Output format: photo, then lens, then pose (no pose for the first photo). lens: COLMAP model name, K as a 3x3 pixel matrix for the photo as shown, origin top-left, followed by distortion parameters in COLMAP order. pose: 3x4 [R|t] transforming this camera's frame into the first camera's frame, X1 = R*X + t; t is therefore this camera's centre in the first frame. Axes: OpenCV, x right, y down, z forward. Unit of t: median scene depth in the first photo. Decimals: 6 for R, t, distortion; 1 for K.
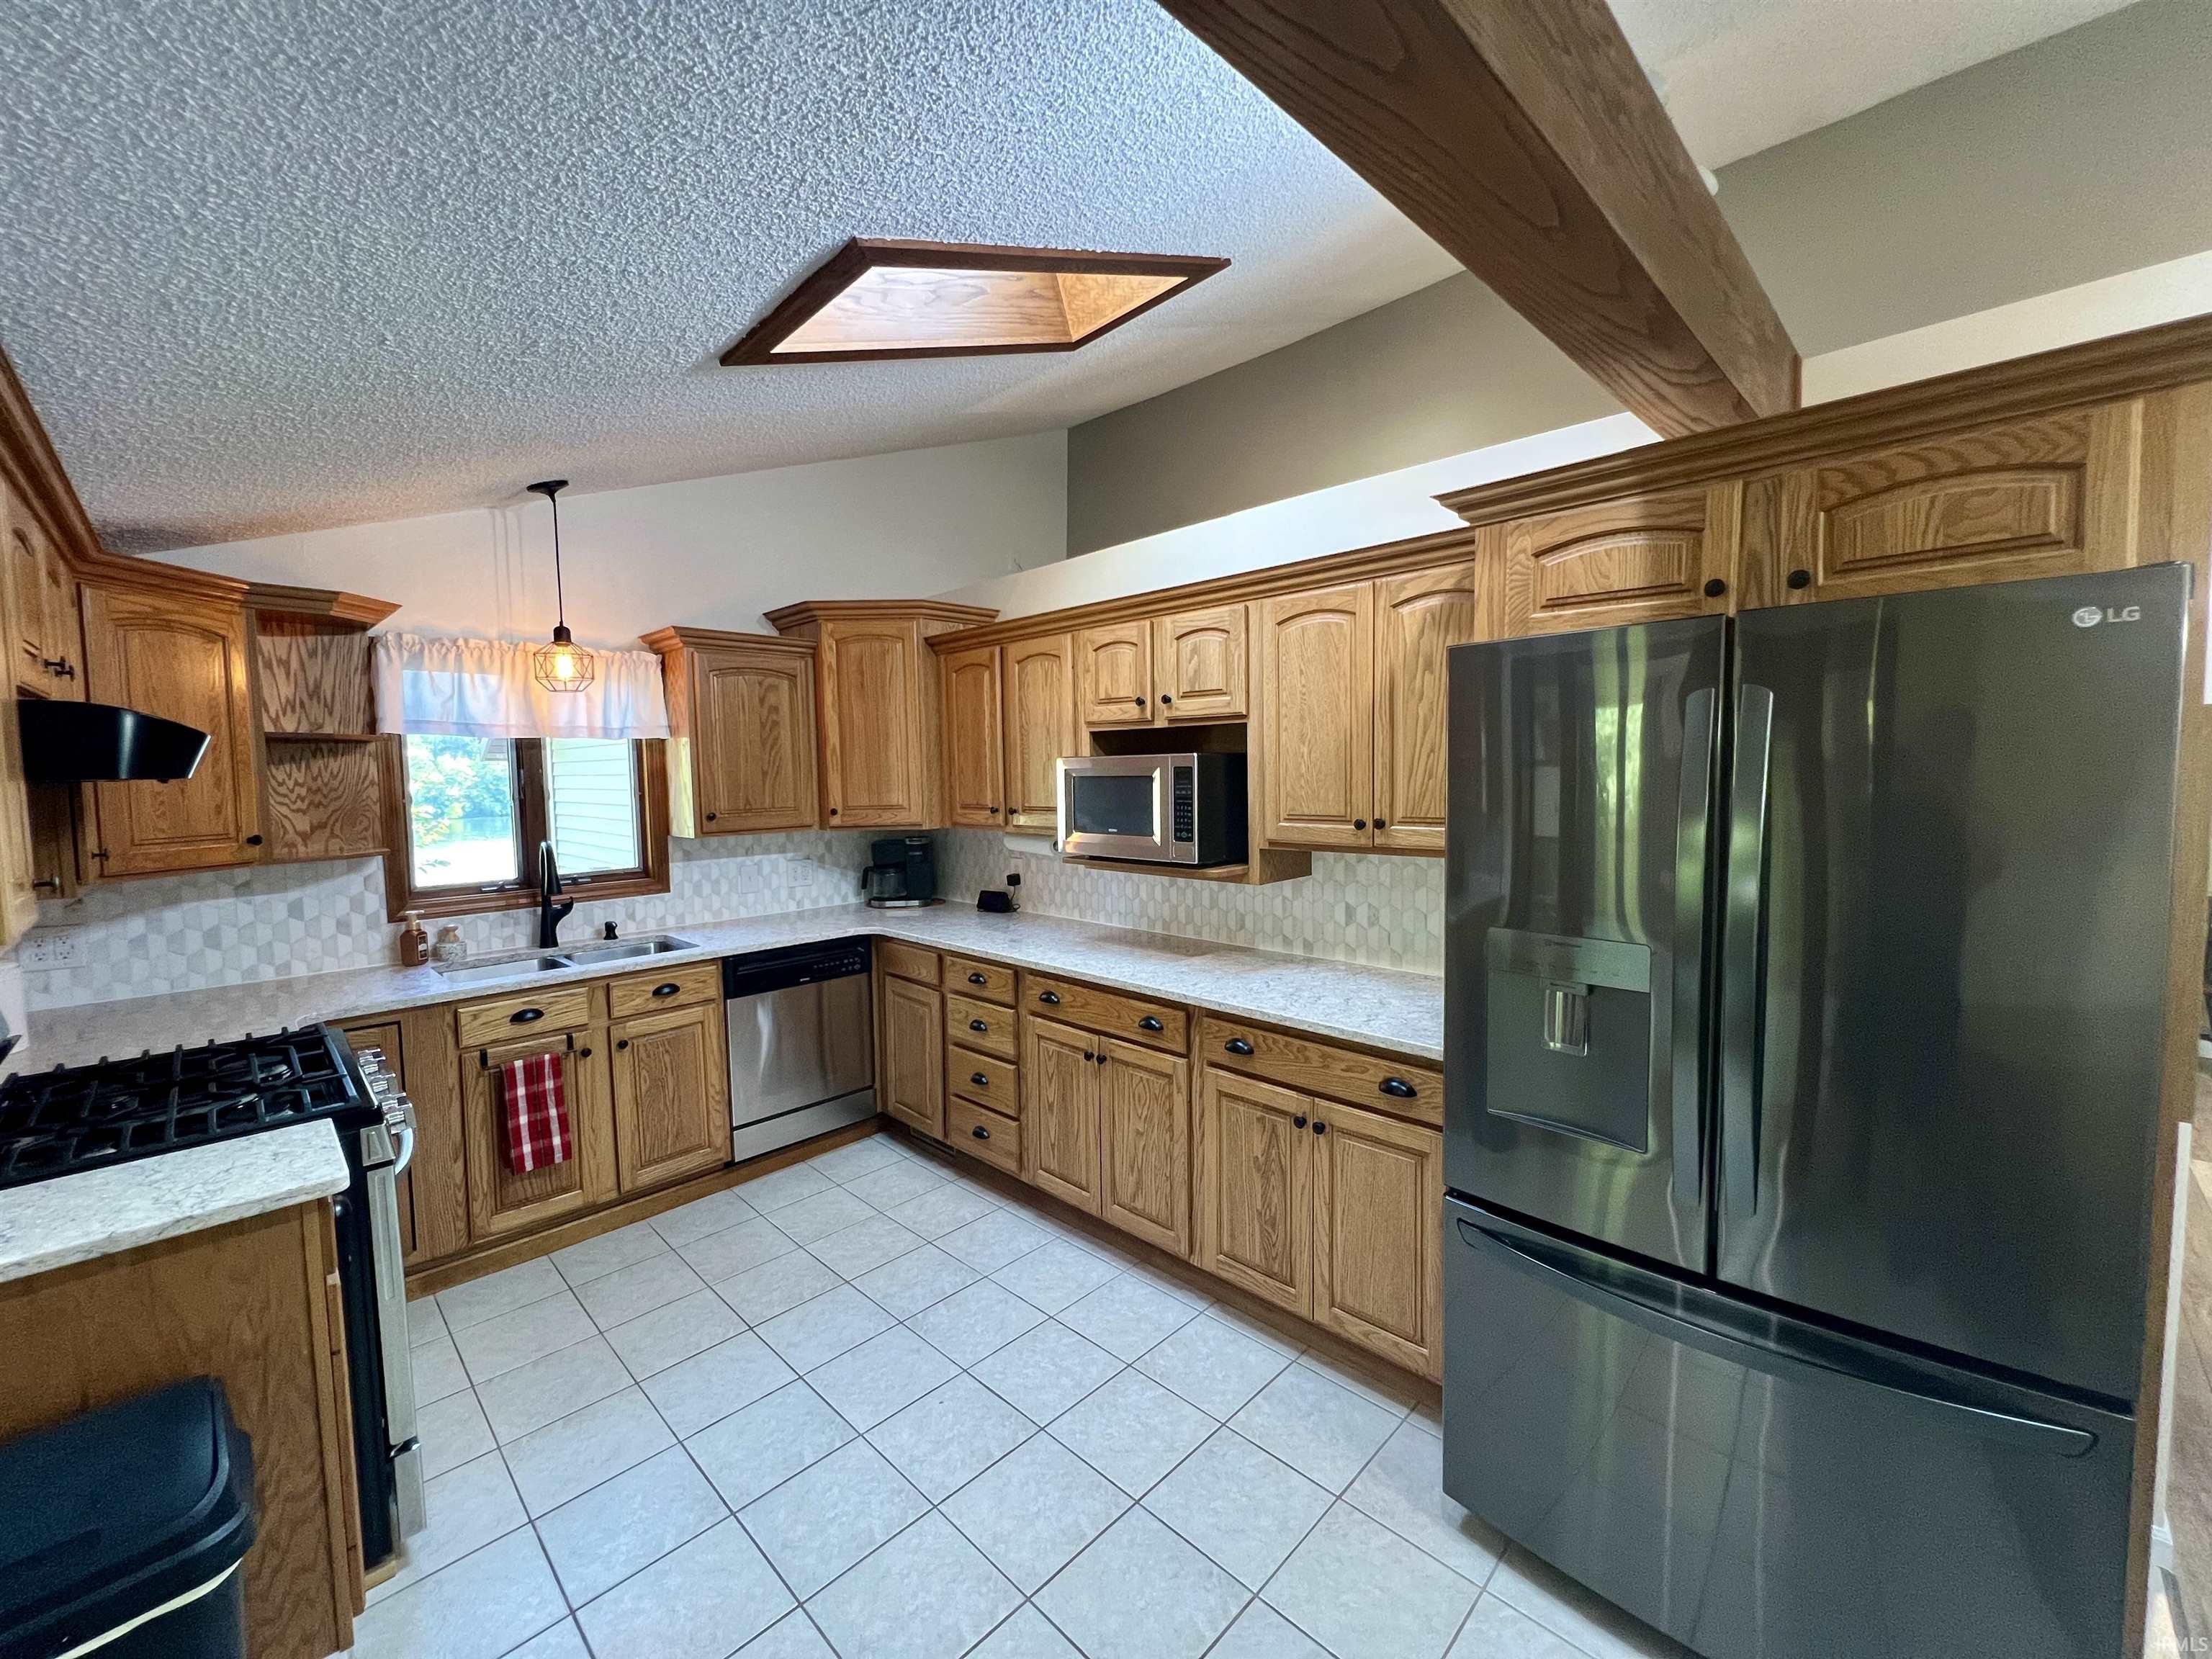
lens RADIAL K [[885.8, 0, 1102.7], [0, 885.8, 826.4], [0, 0, 1]] dist [0.000086, -0.000313]
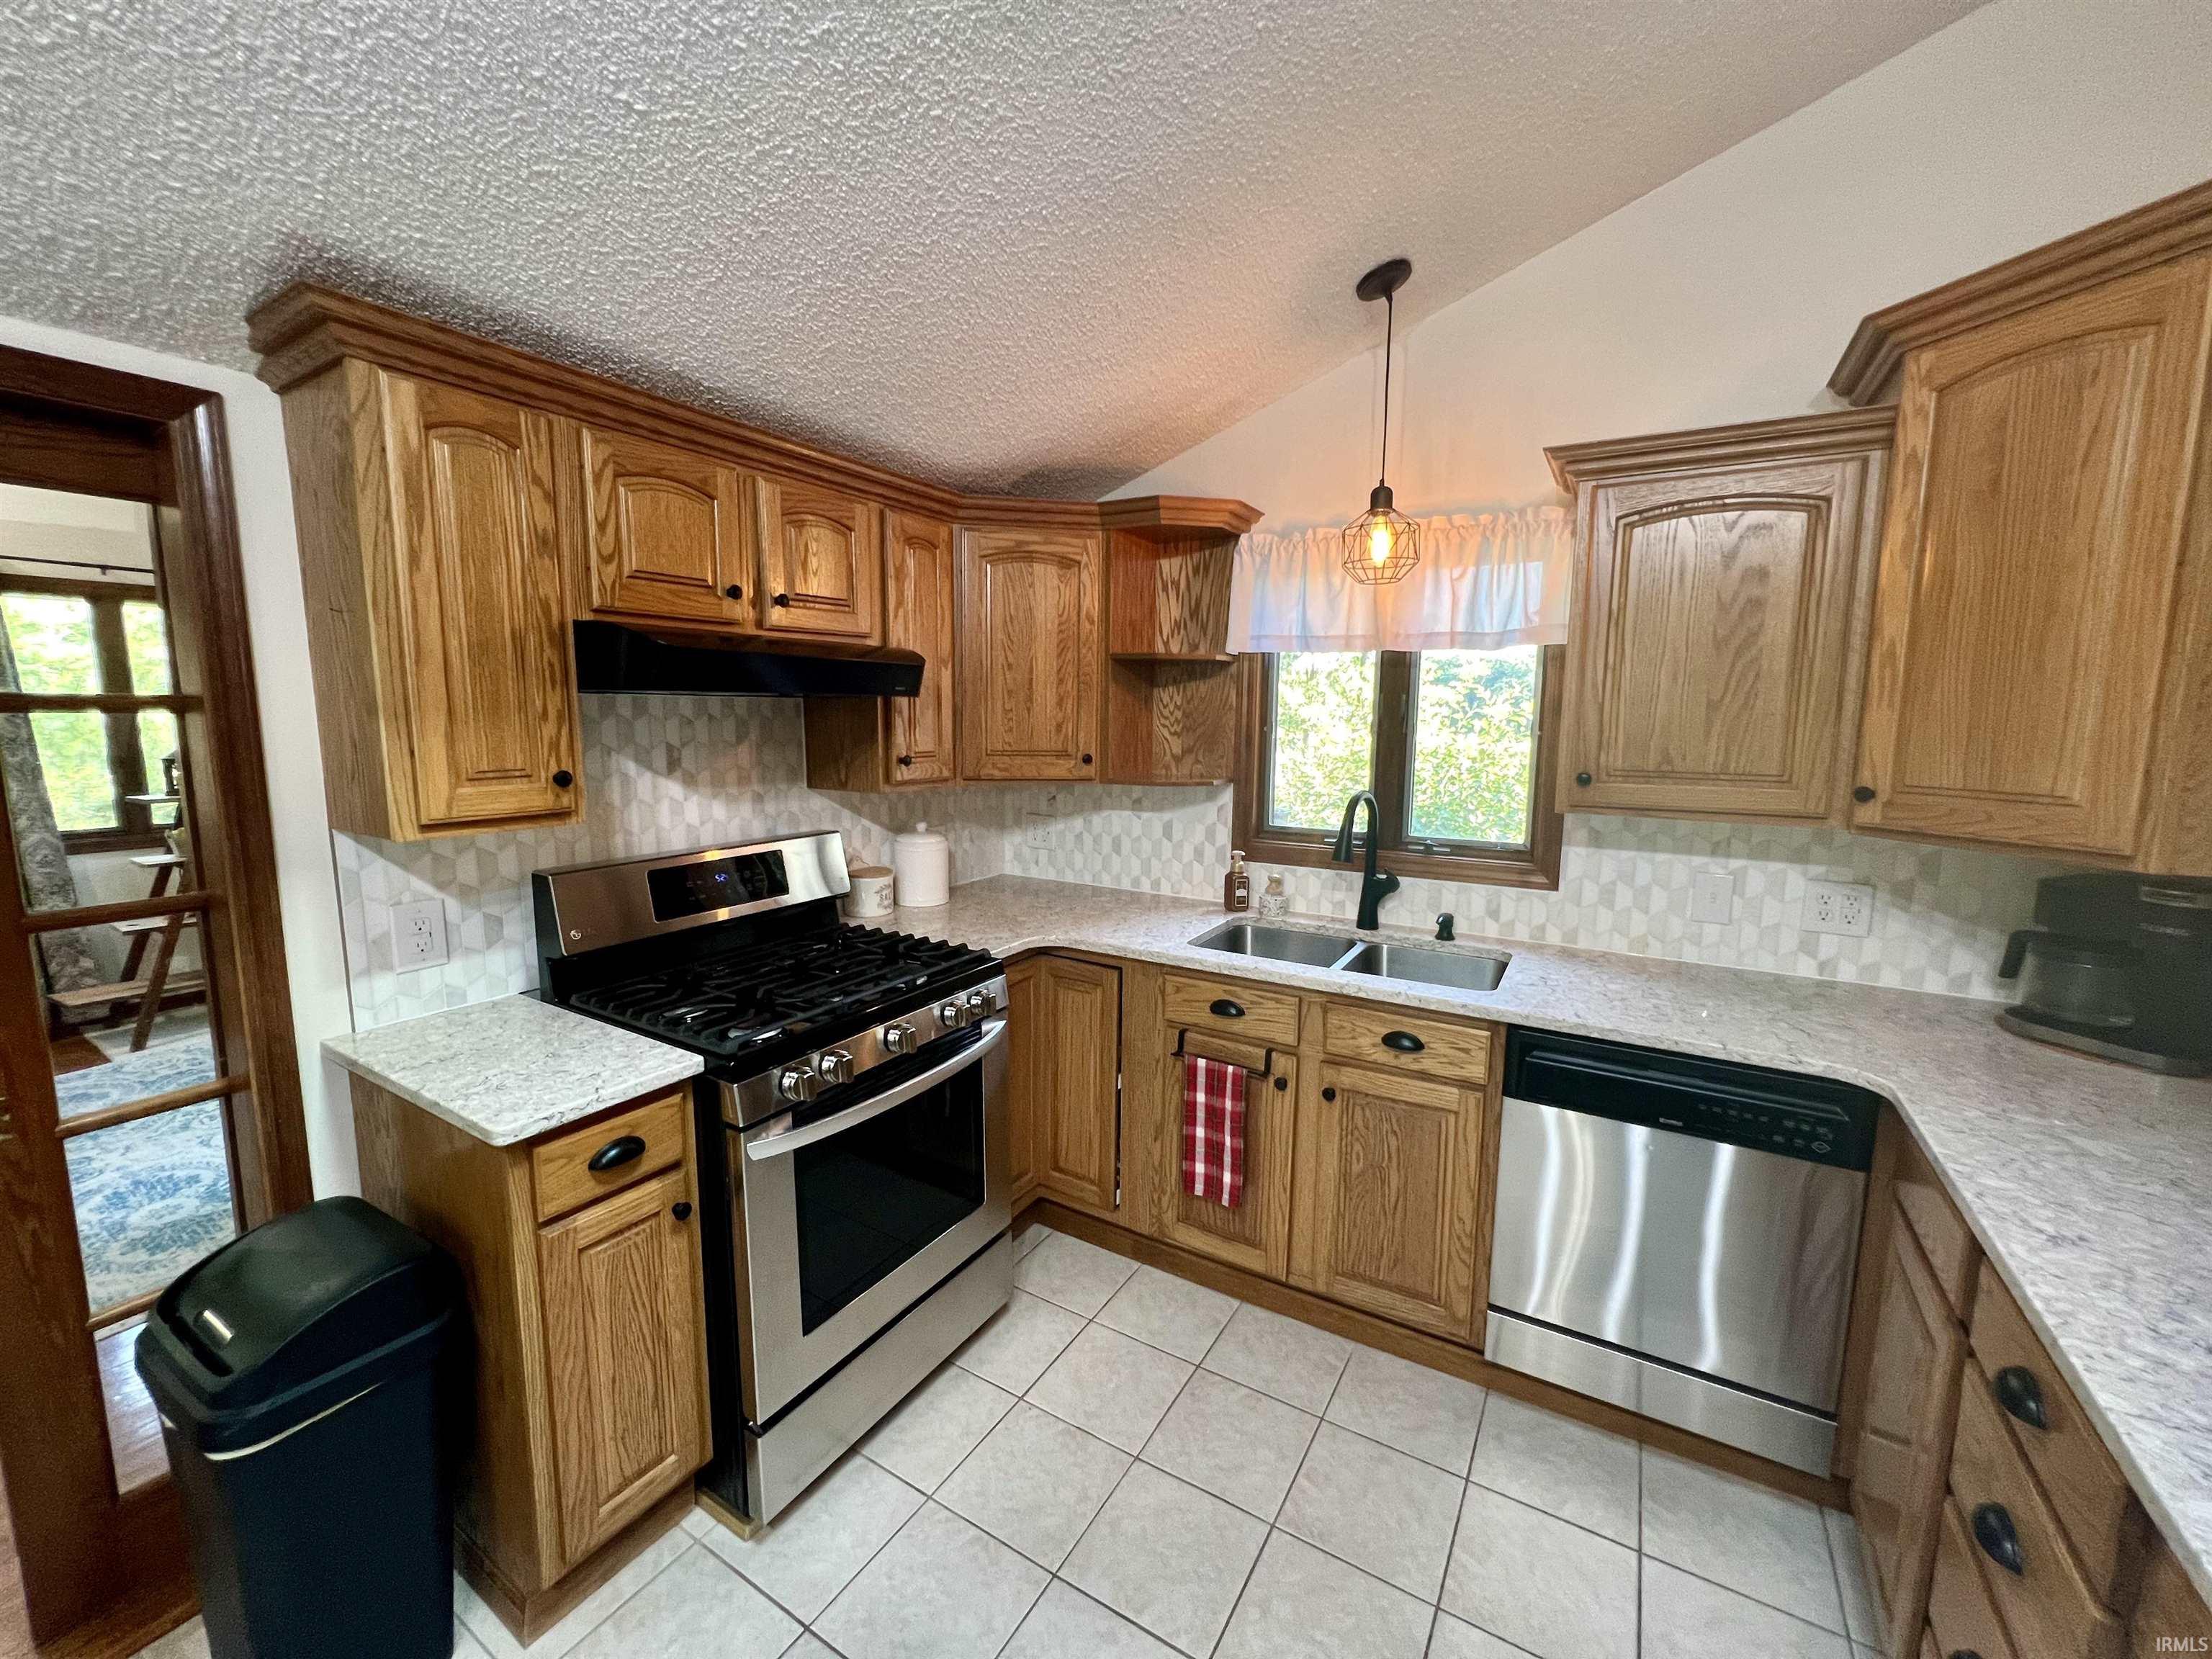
lens RADIAL K [[879.2, 0, 1096.4], [0, 879.2, 829.0], [0, 0, 1]] dist [-0.012210, -0.000020]
pose [[0.225675, 0.148752, -0.962779, 0.044695], [-0.075233, 0.987984, 0.135012, -0.036876], [0.971293, 0.041964, 0.234154, 0.657028]]
